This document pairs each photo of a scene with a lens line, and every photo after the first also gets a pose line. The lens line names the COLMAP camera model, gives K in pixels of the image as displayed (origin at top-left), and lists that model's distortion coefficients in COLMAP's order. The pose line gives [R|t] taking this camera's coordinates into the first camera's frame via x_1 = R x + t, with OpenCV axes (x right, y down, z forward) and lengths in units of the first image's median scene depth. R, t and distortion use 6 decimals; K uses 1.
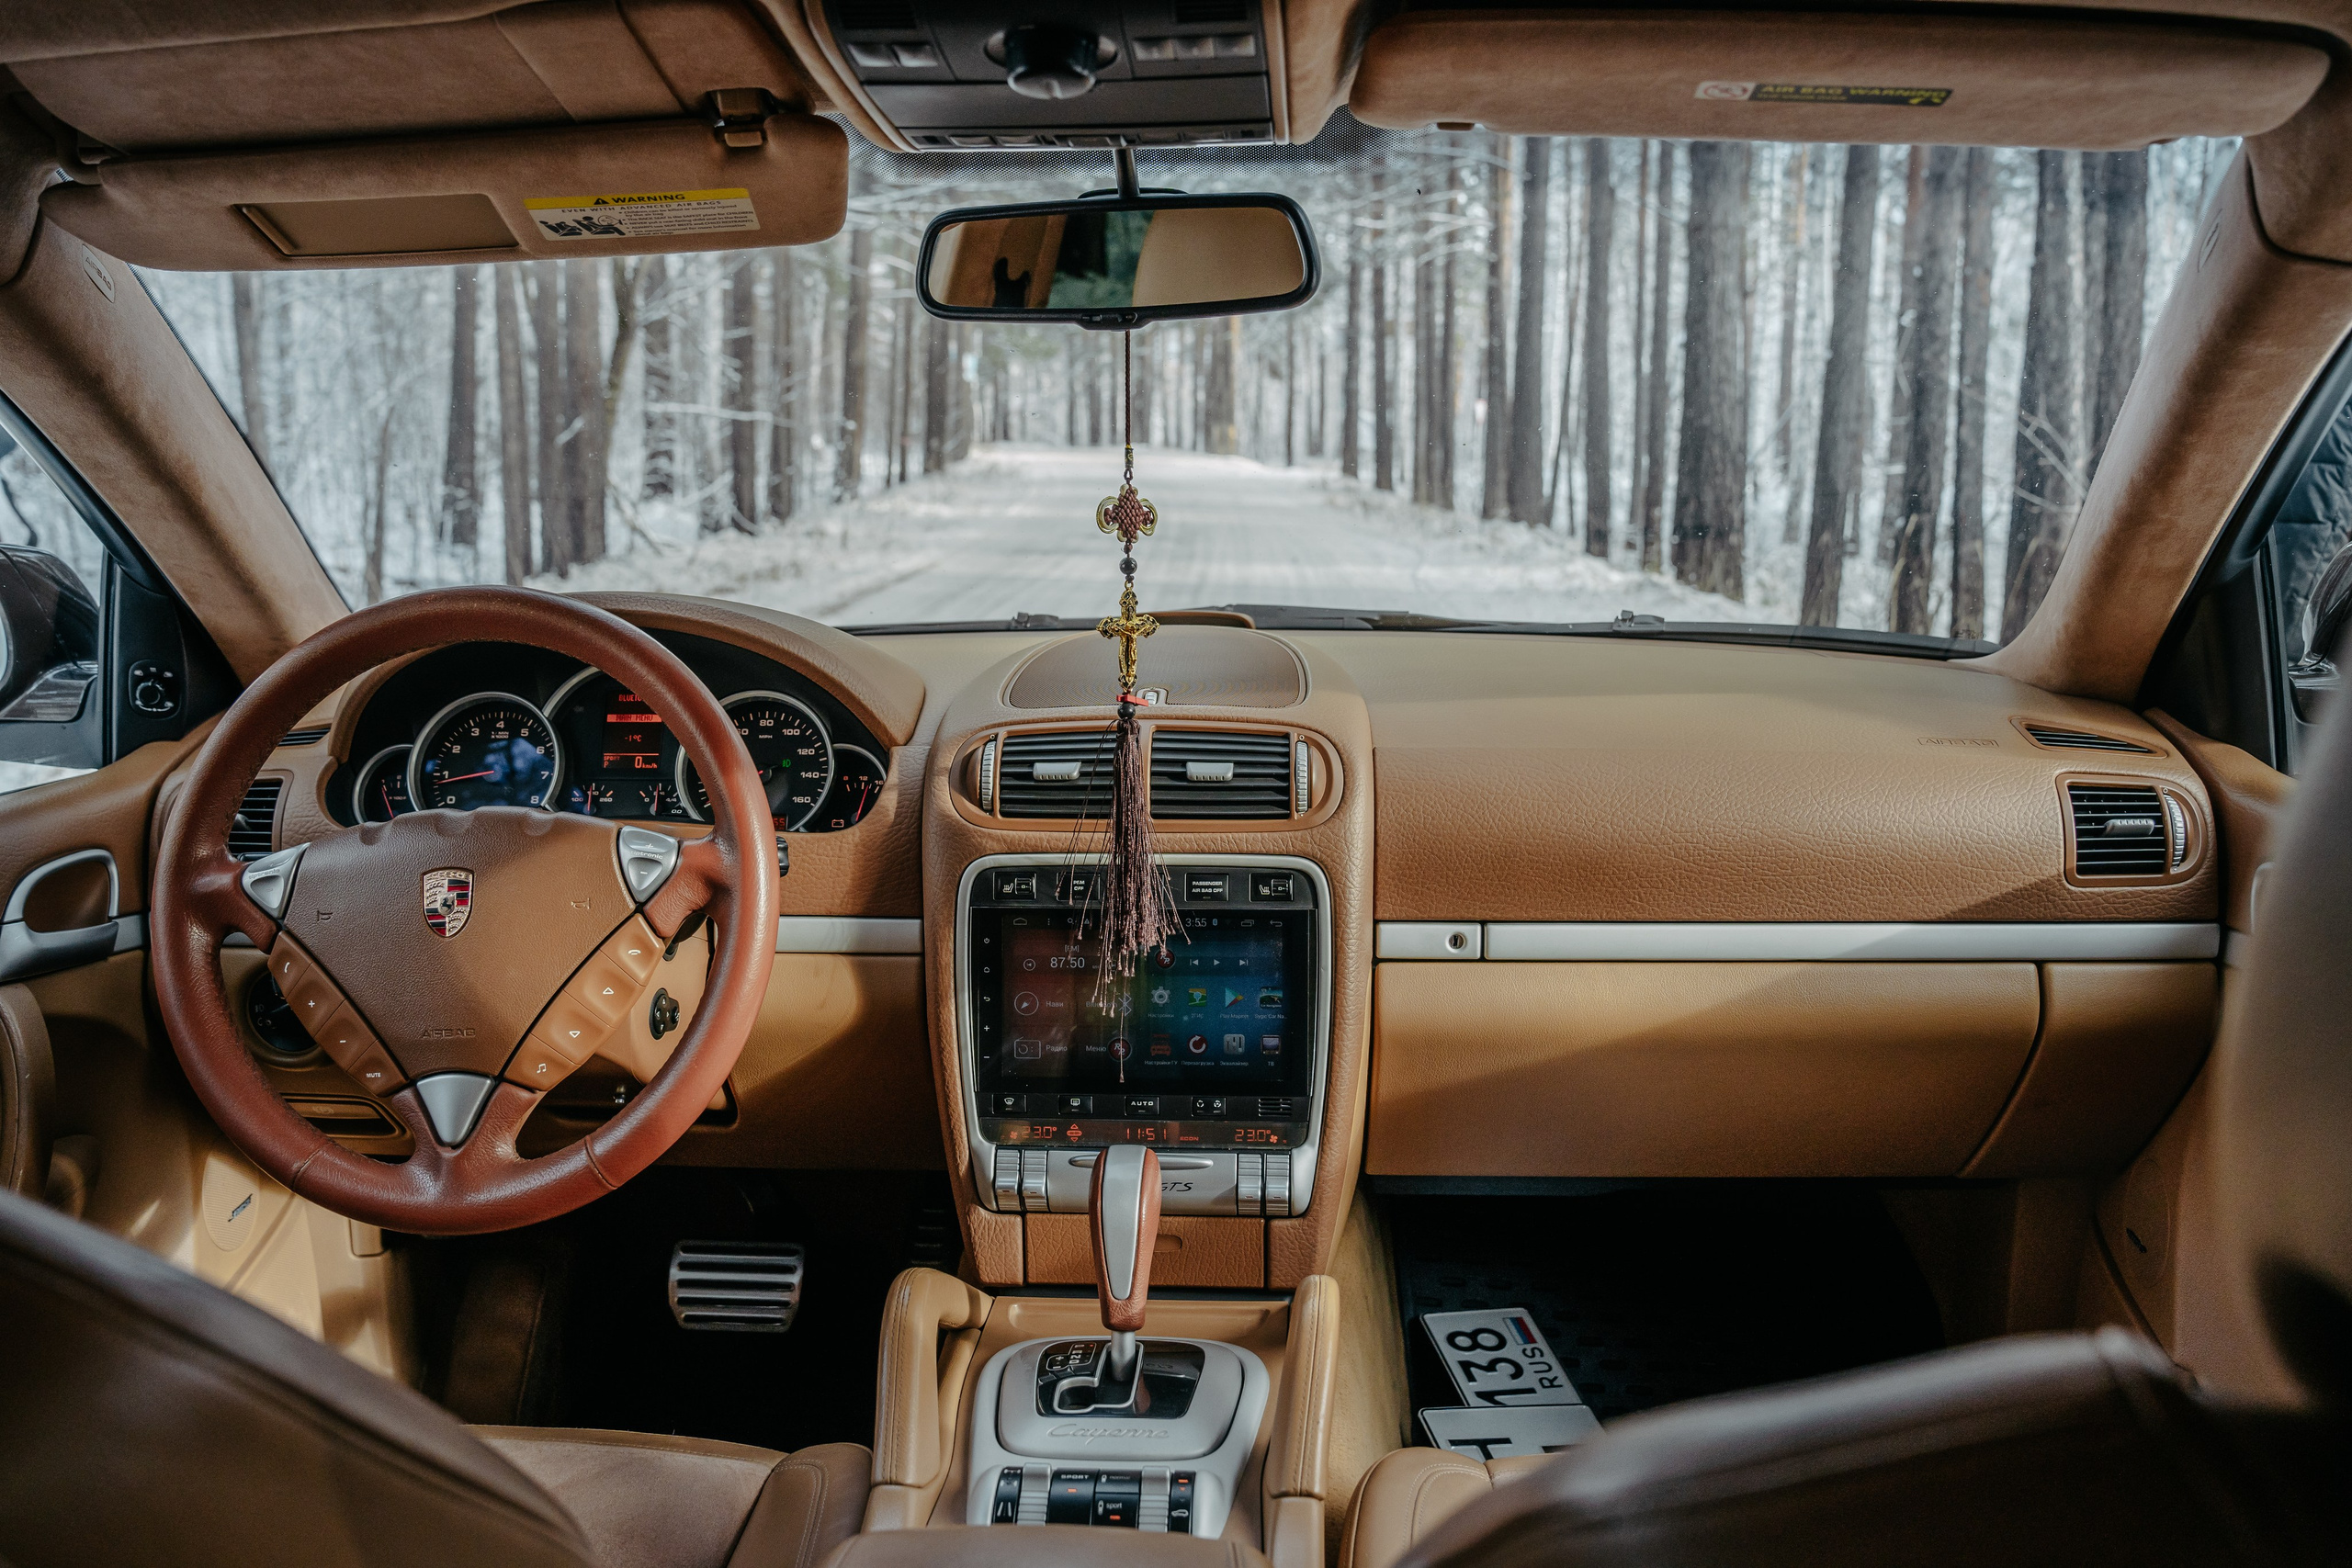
lens RADIAL K [[2060.7, 0, 1217.3], [0, 2060.7, 705.6], [0, 0, 1]] dist [-0.105148, 0.036253]
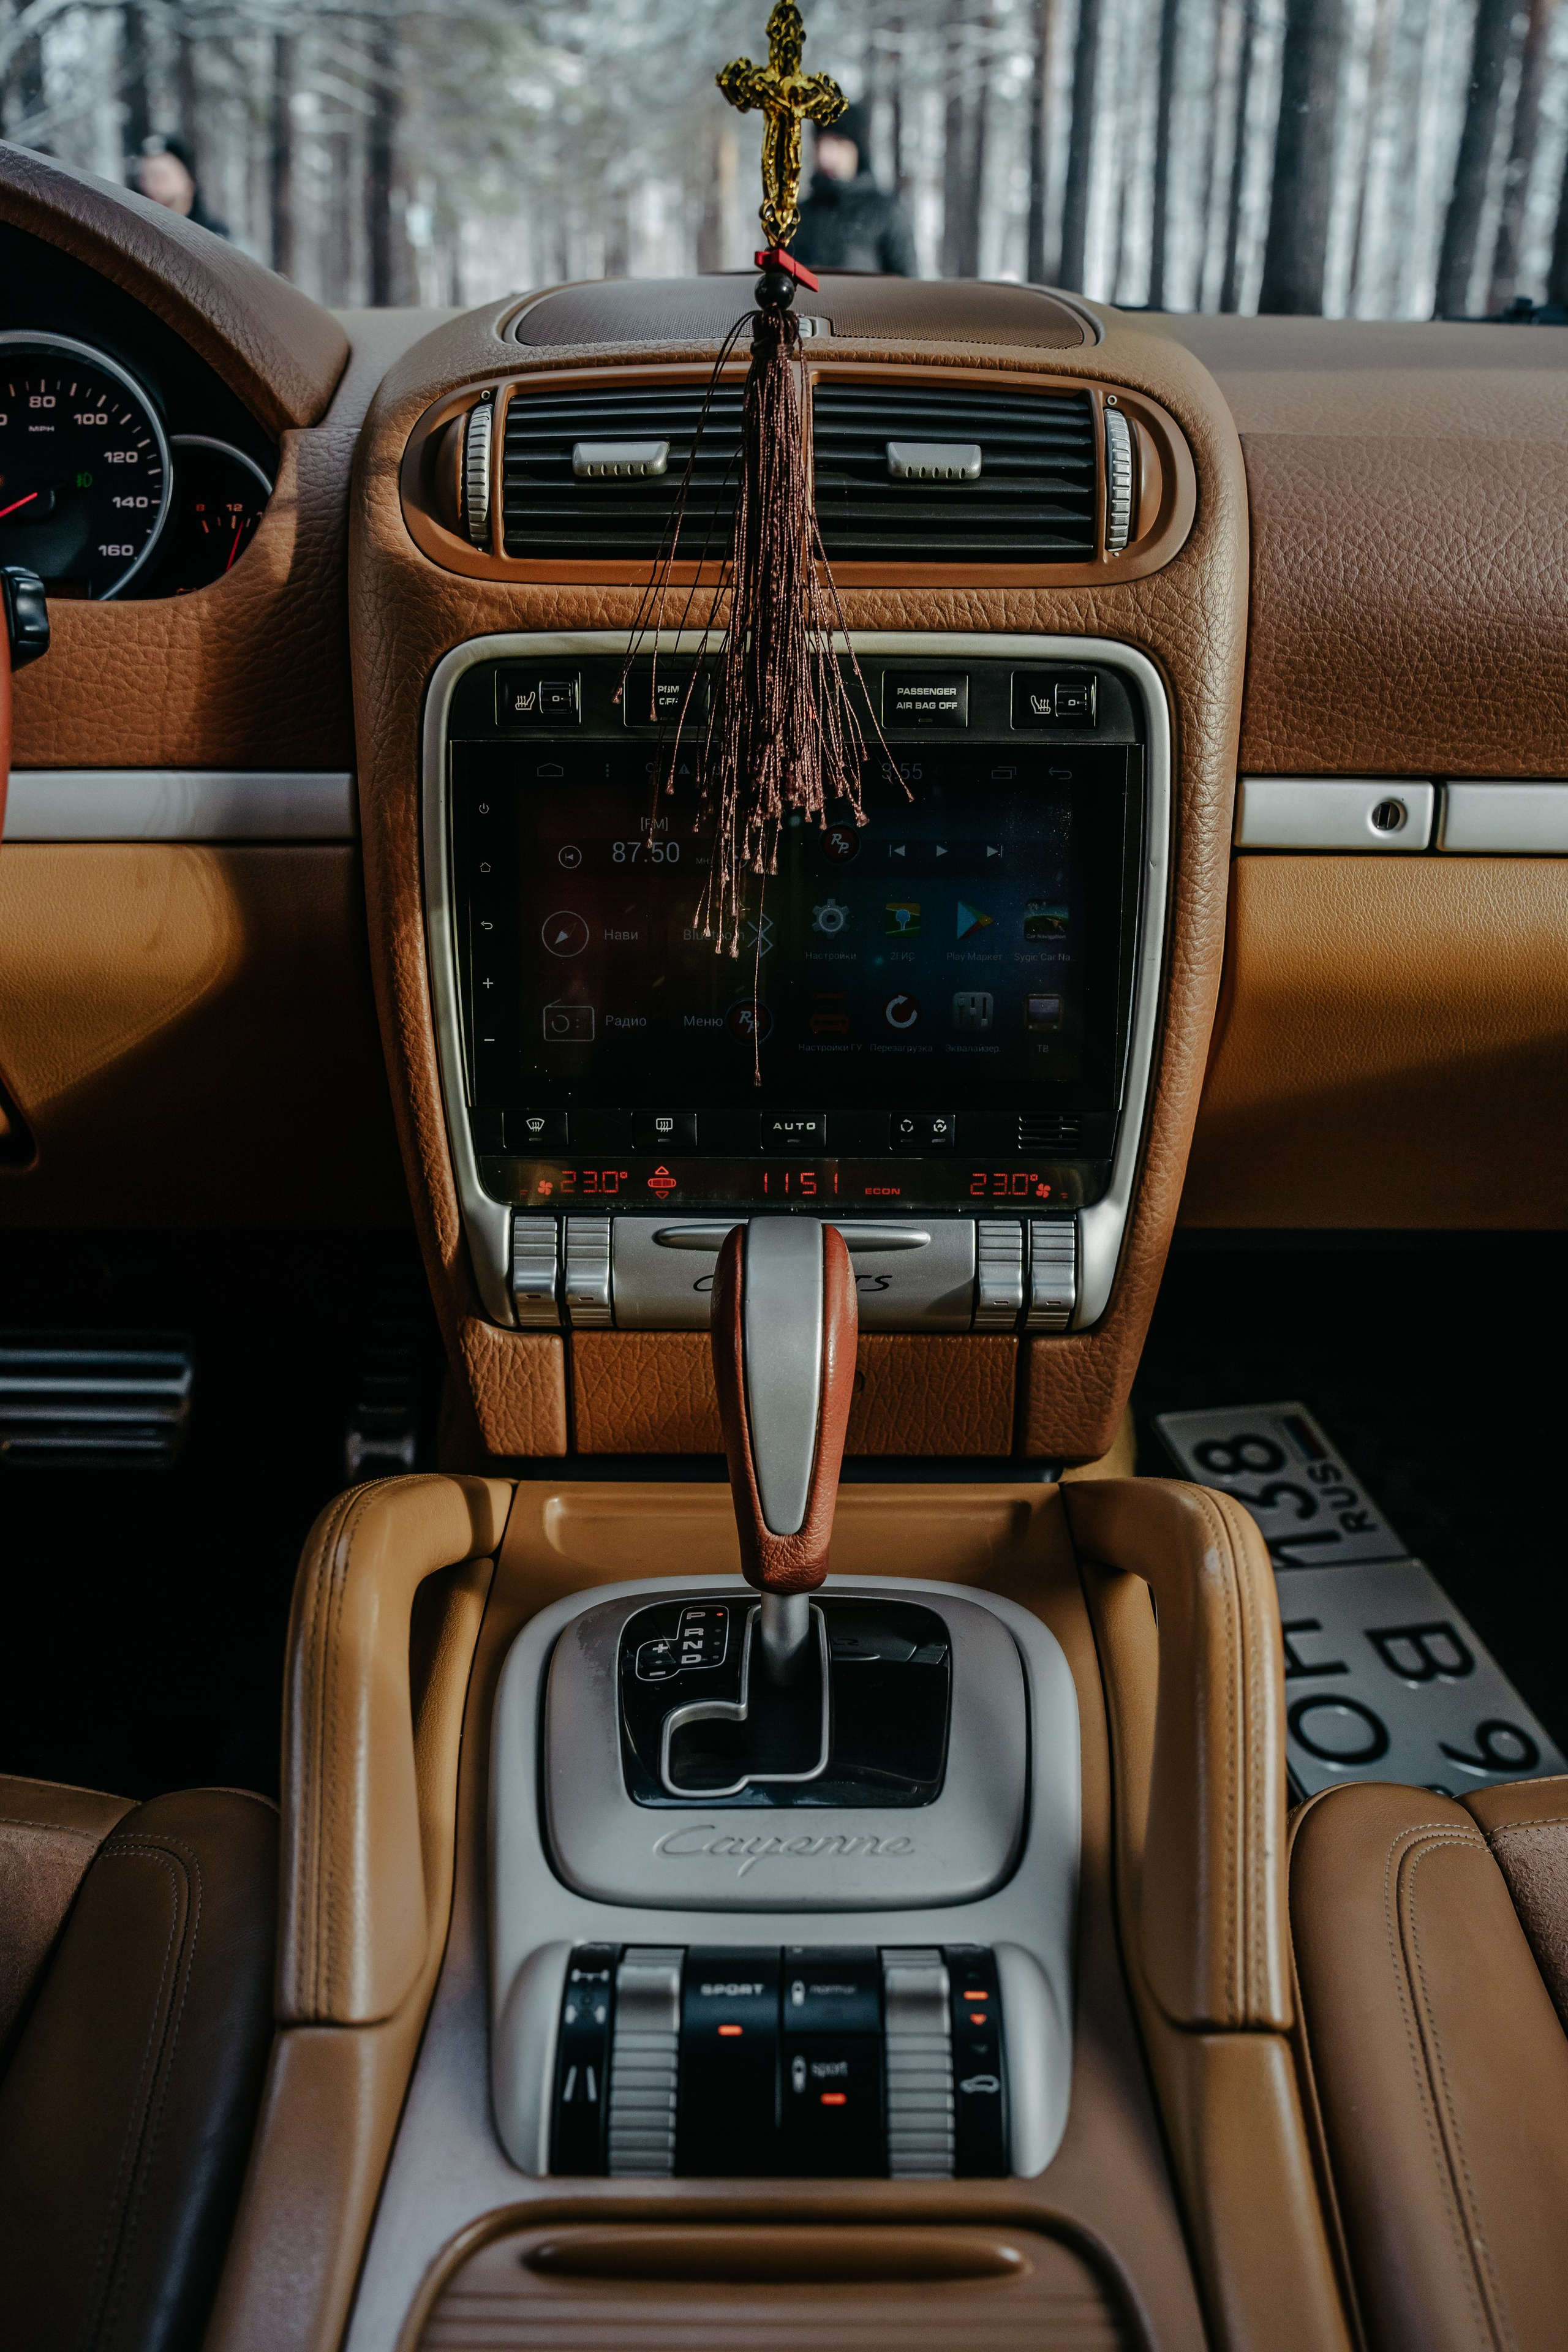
lens RADIAL K [[2060.9, 0, 782.9], [0, 2060.9, 1151.1], [0, 0, 1]] dist [-0.105148, 0.036253]
pose [[0.998842, -0.006984, 0.047595, -0.063921], [-0.004464, 0.971677, 0.236273, 0.077226], [-0.047897, -0.236212, 0.970520, 0.493261]]
